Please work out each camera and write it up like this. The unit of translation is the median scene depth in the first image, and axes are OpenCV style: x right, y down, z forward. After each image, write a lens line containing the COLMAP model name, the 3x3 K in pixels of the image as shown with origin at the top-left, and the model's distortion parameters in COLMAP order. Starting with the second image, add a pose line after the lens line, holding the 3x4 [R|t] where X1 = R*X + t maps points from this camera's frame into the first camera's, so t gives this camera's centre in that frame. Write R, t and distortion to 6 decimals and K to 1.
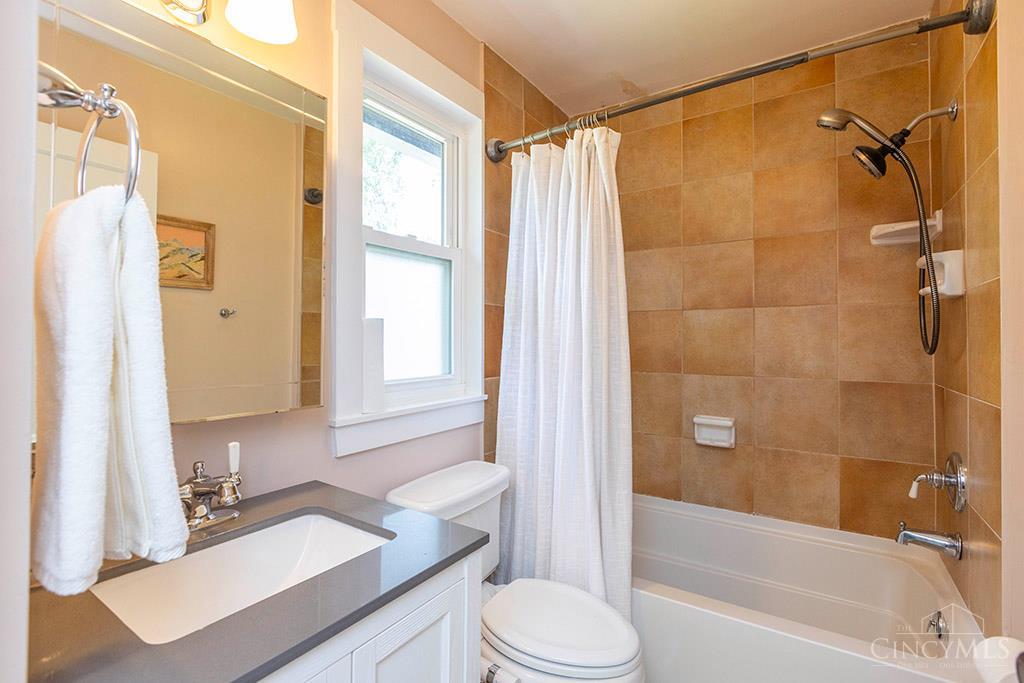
lens RADIAL K [[533.4, 0, 512.0], [0, 533.4, 341.5], [0, 0, 1]] dist [0.002043, 0.000172]
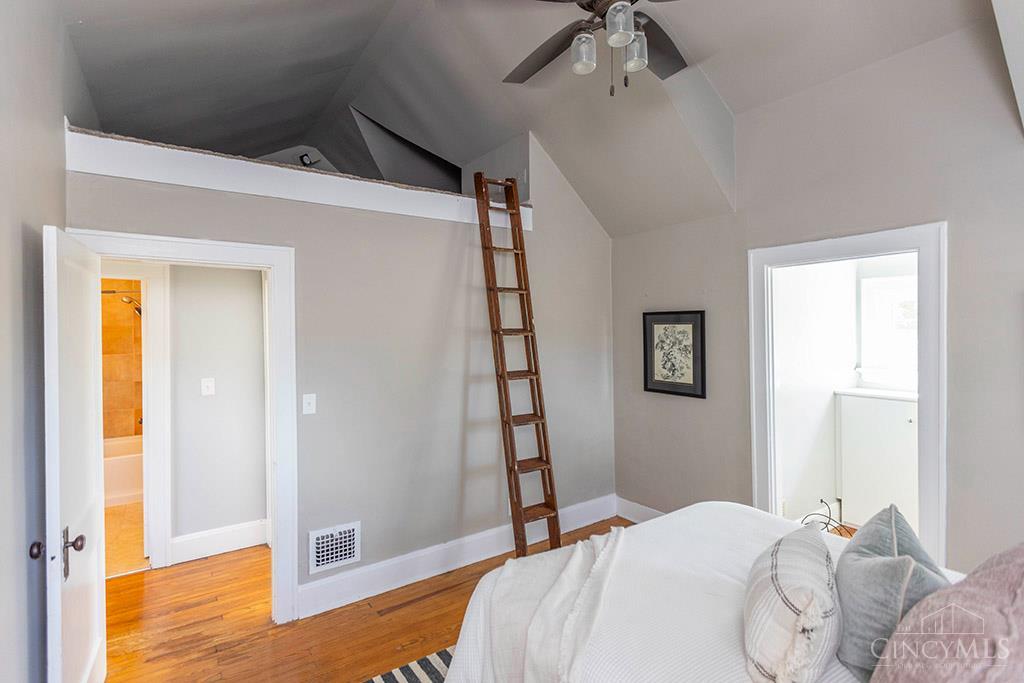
lens RADIAL K [[466.7, 0, 507.9], [0, 466.7, 340.3], [0, 0, 1]] dist [0.001880, -0.000065]
pose [[0.409590, -0.000260, 0.912270, -0.766923], [-0.004294, 0.999988, 0.002212, -0.148973], [-0.912260, -0.004823, 0.409584, -1.681394]]
